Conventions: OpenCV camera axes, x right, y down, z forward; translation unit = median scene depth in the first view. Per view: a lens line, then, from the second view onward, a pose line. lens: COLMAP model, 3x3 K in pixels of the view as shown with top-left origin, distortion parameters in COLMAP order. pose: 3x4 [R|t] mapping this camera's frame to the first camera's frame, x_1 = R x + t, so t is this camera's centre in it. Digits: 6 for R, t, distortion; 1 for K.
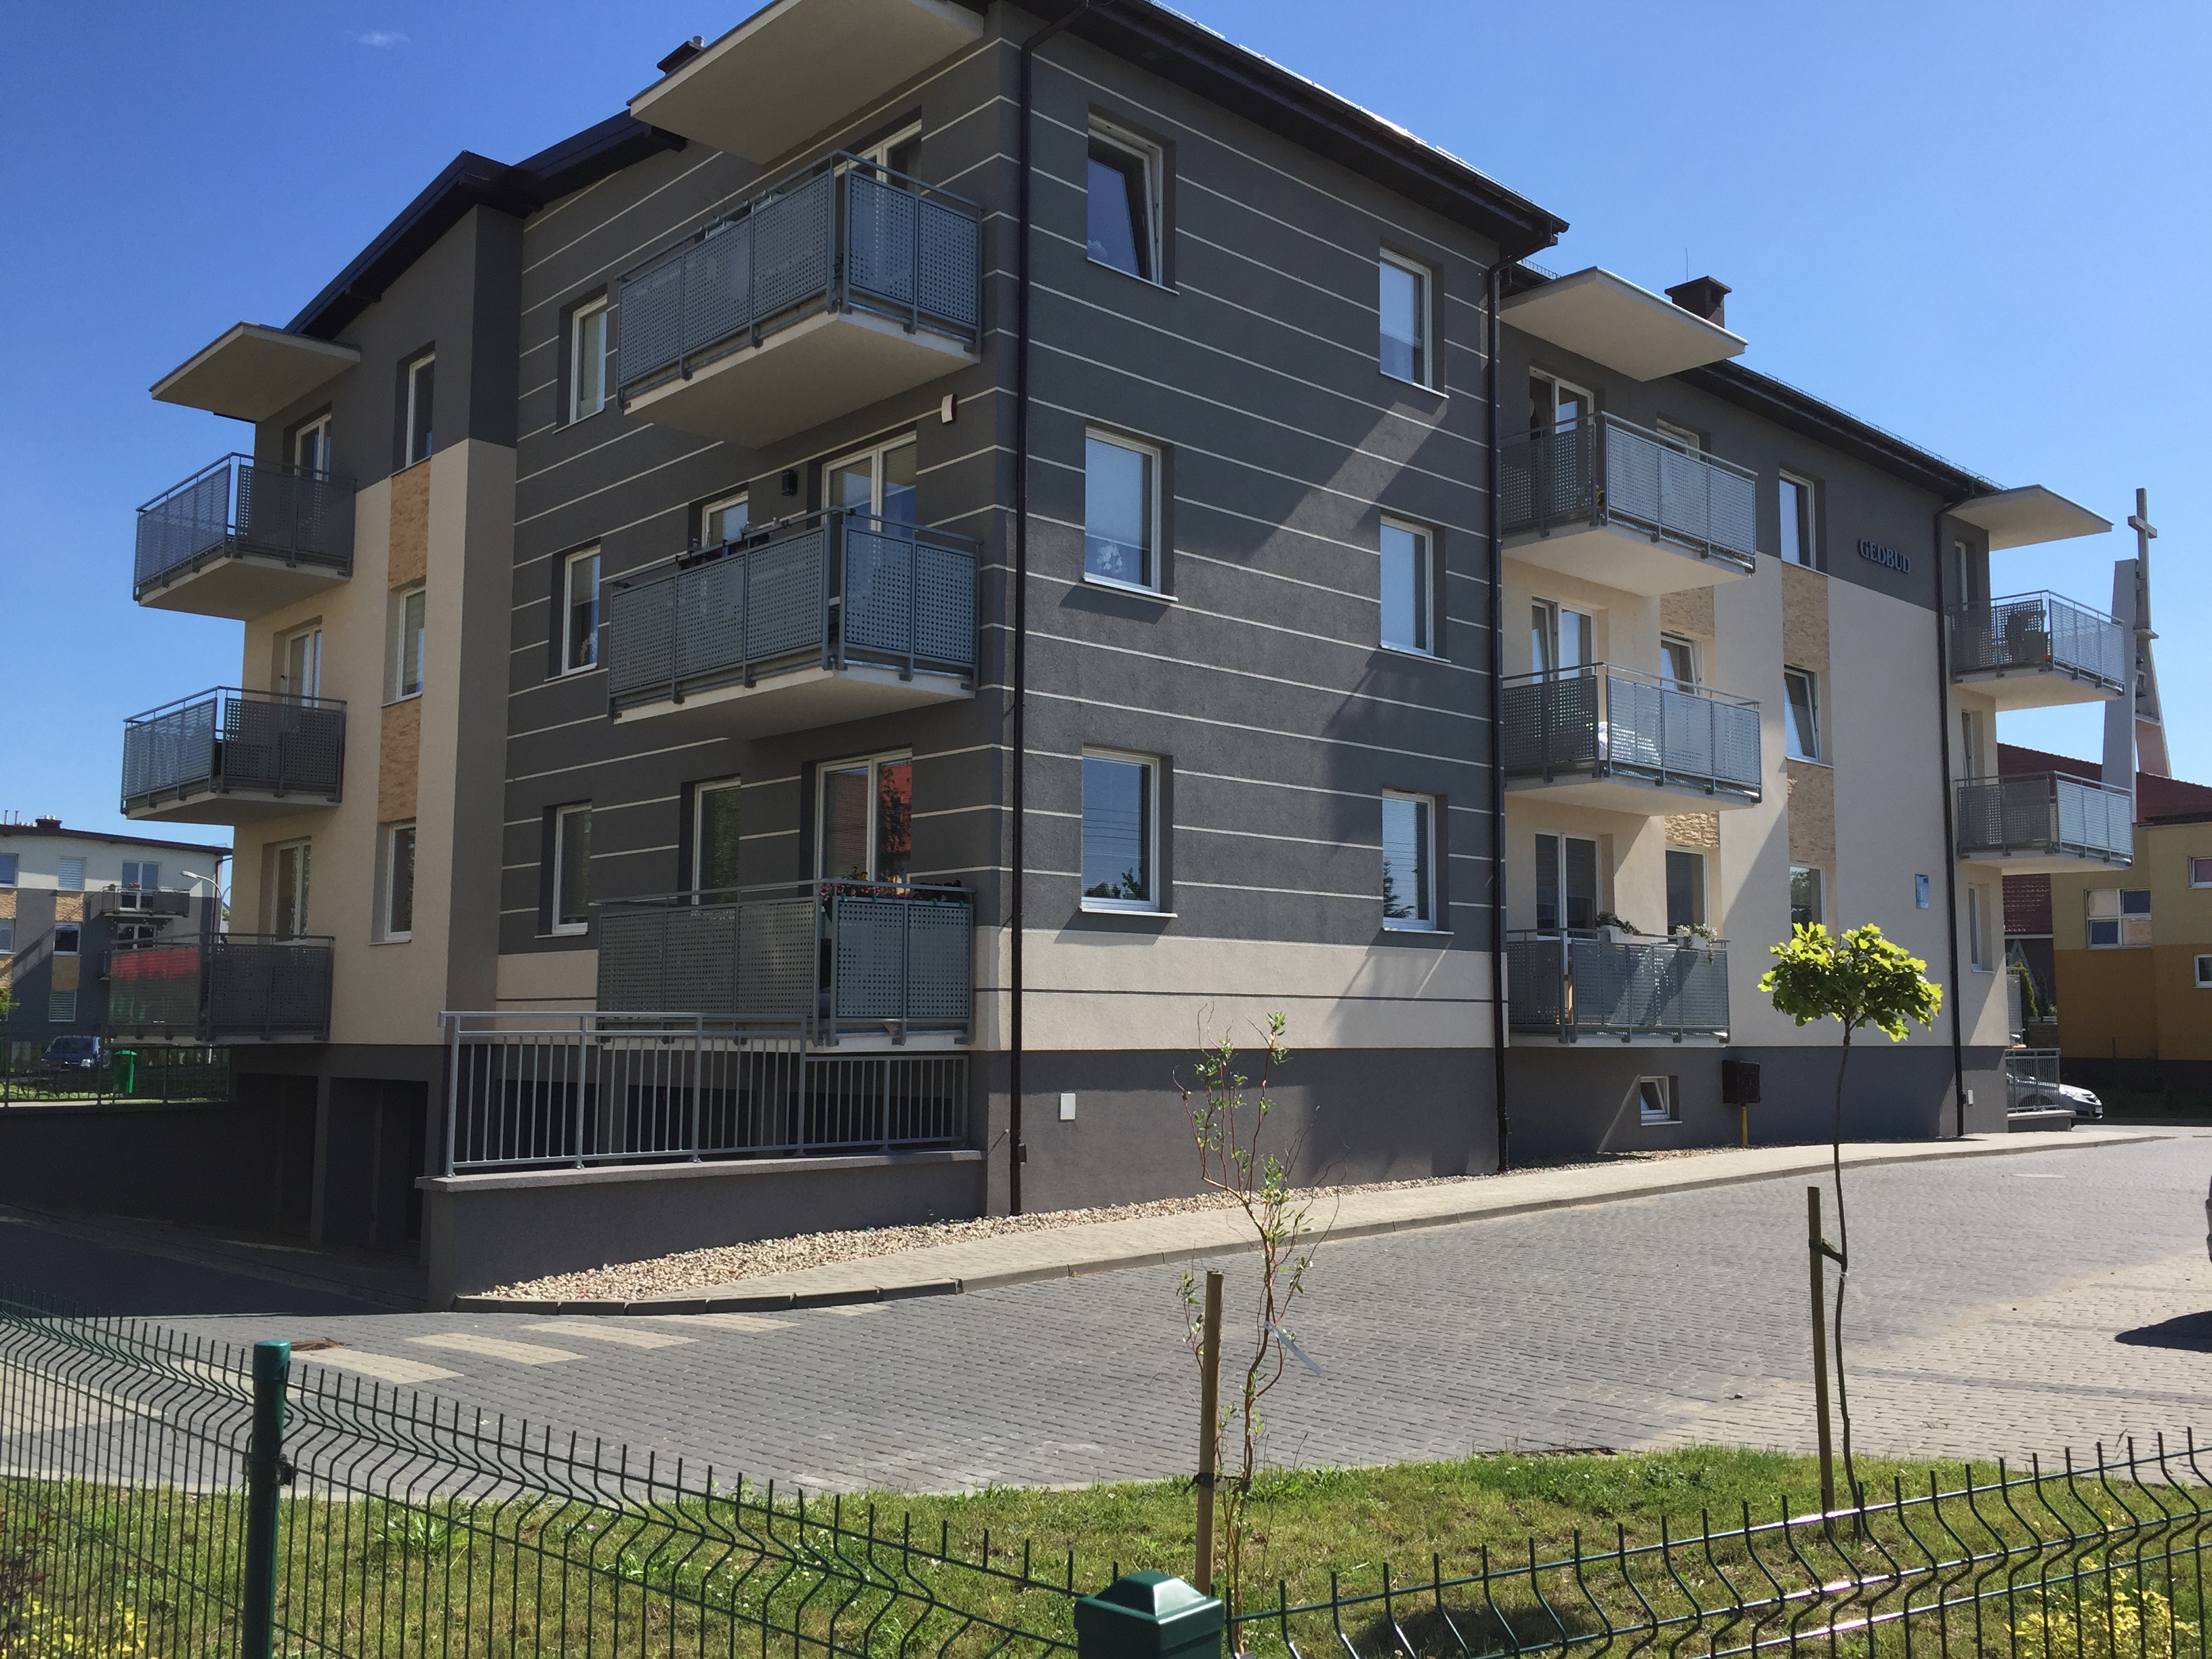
lens RADIAL K [[1887.2, 0, 1112.6], [0, 1887.2, 815.7], [0, 0, 1]] dist [0.025563, -0.017318]
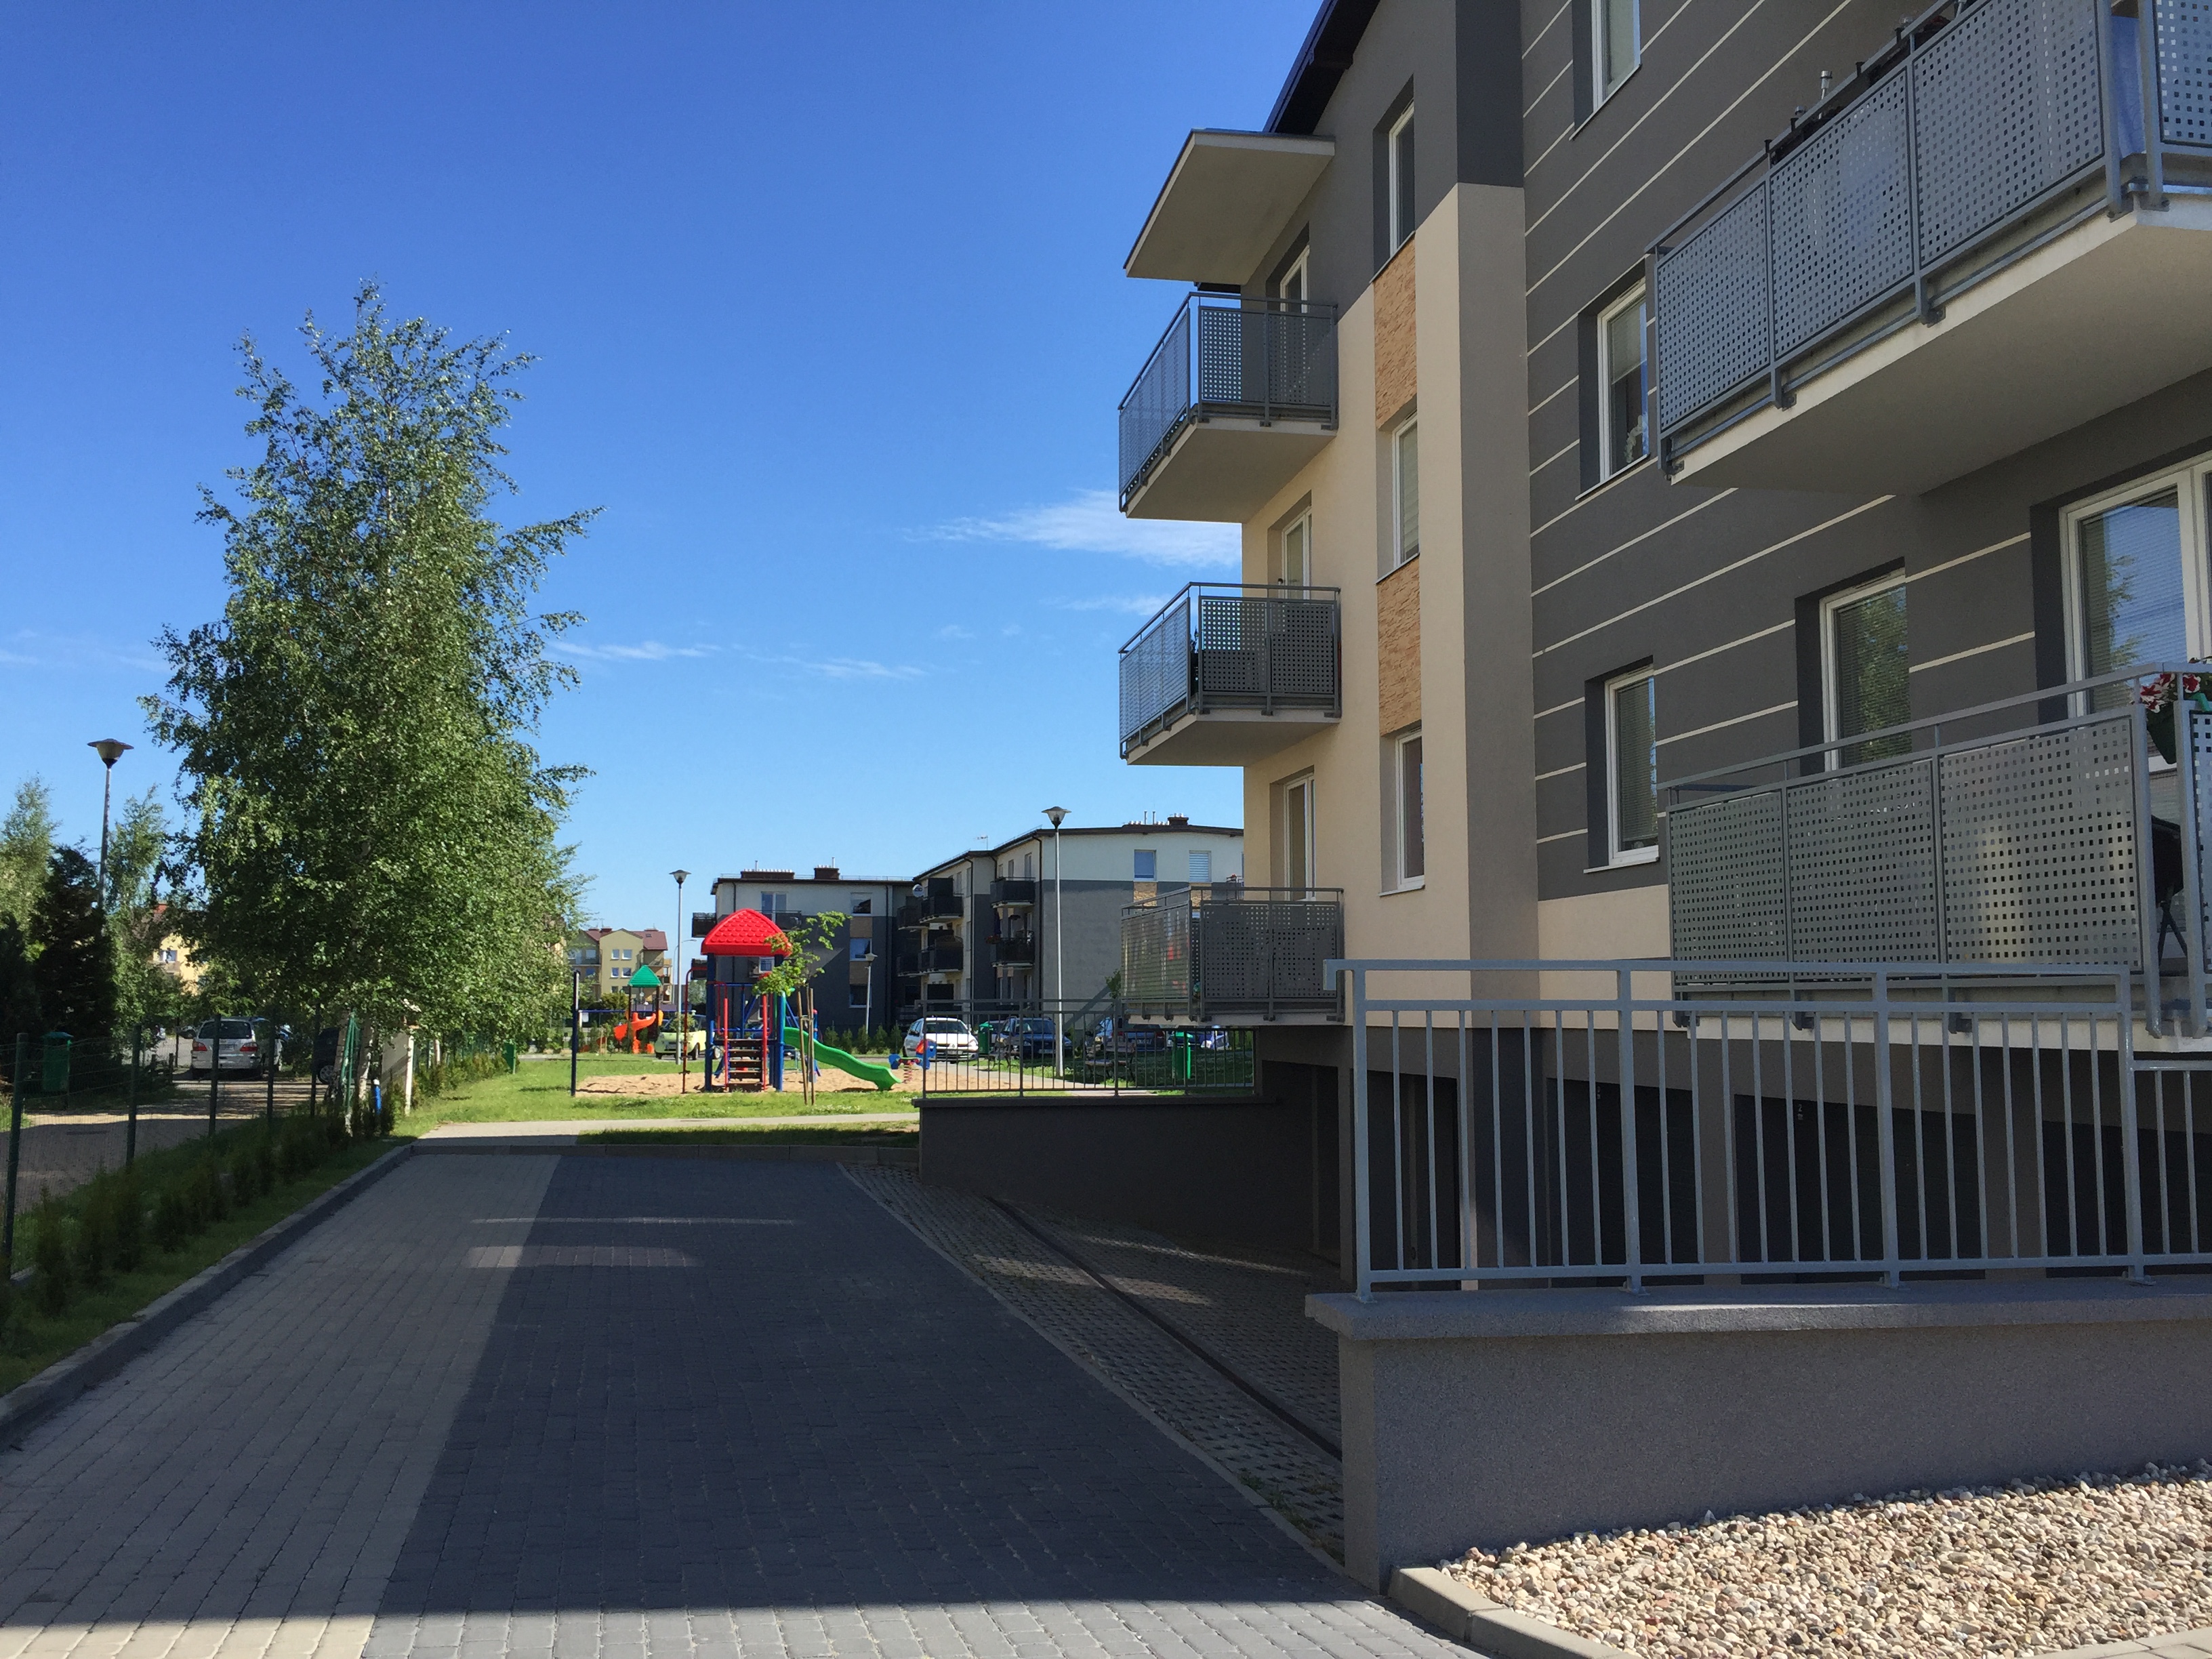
lens RADIAL K [[1887.2, 0, 1112.6], [0, 1887.2, 815.7], [0, 0, 1]] dist [0.025563, -0.017318]
pose [[0.842871, -0.055561, -0.535240, -0.078919], [0.059779, 0.998167, -0.009478, 0.038355], [0.534786, -0.024007, 0.844647, 0.317535]]
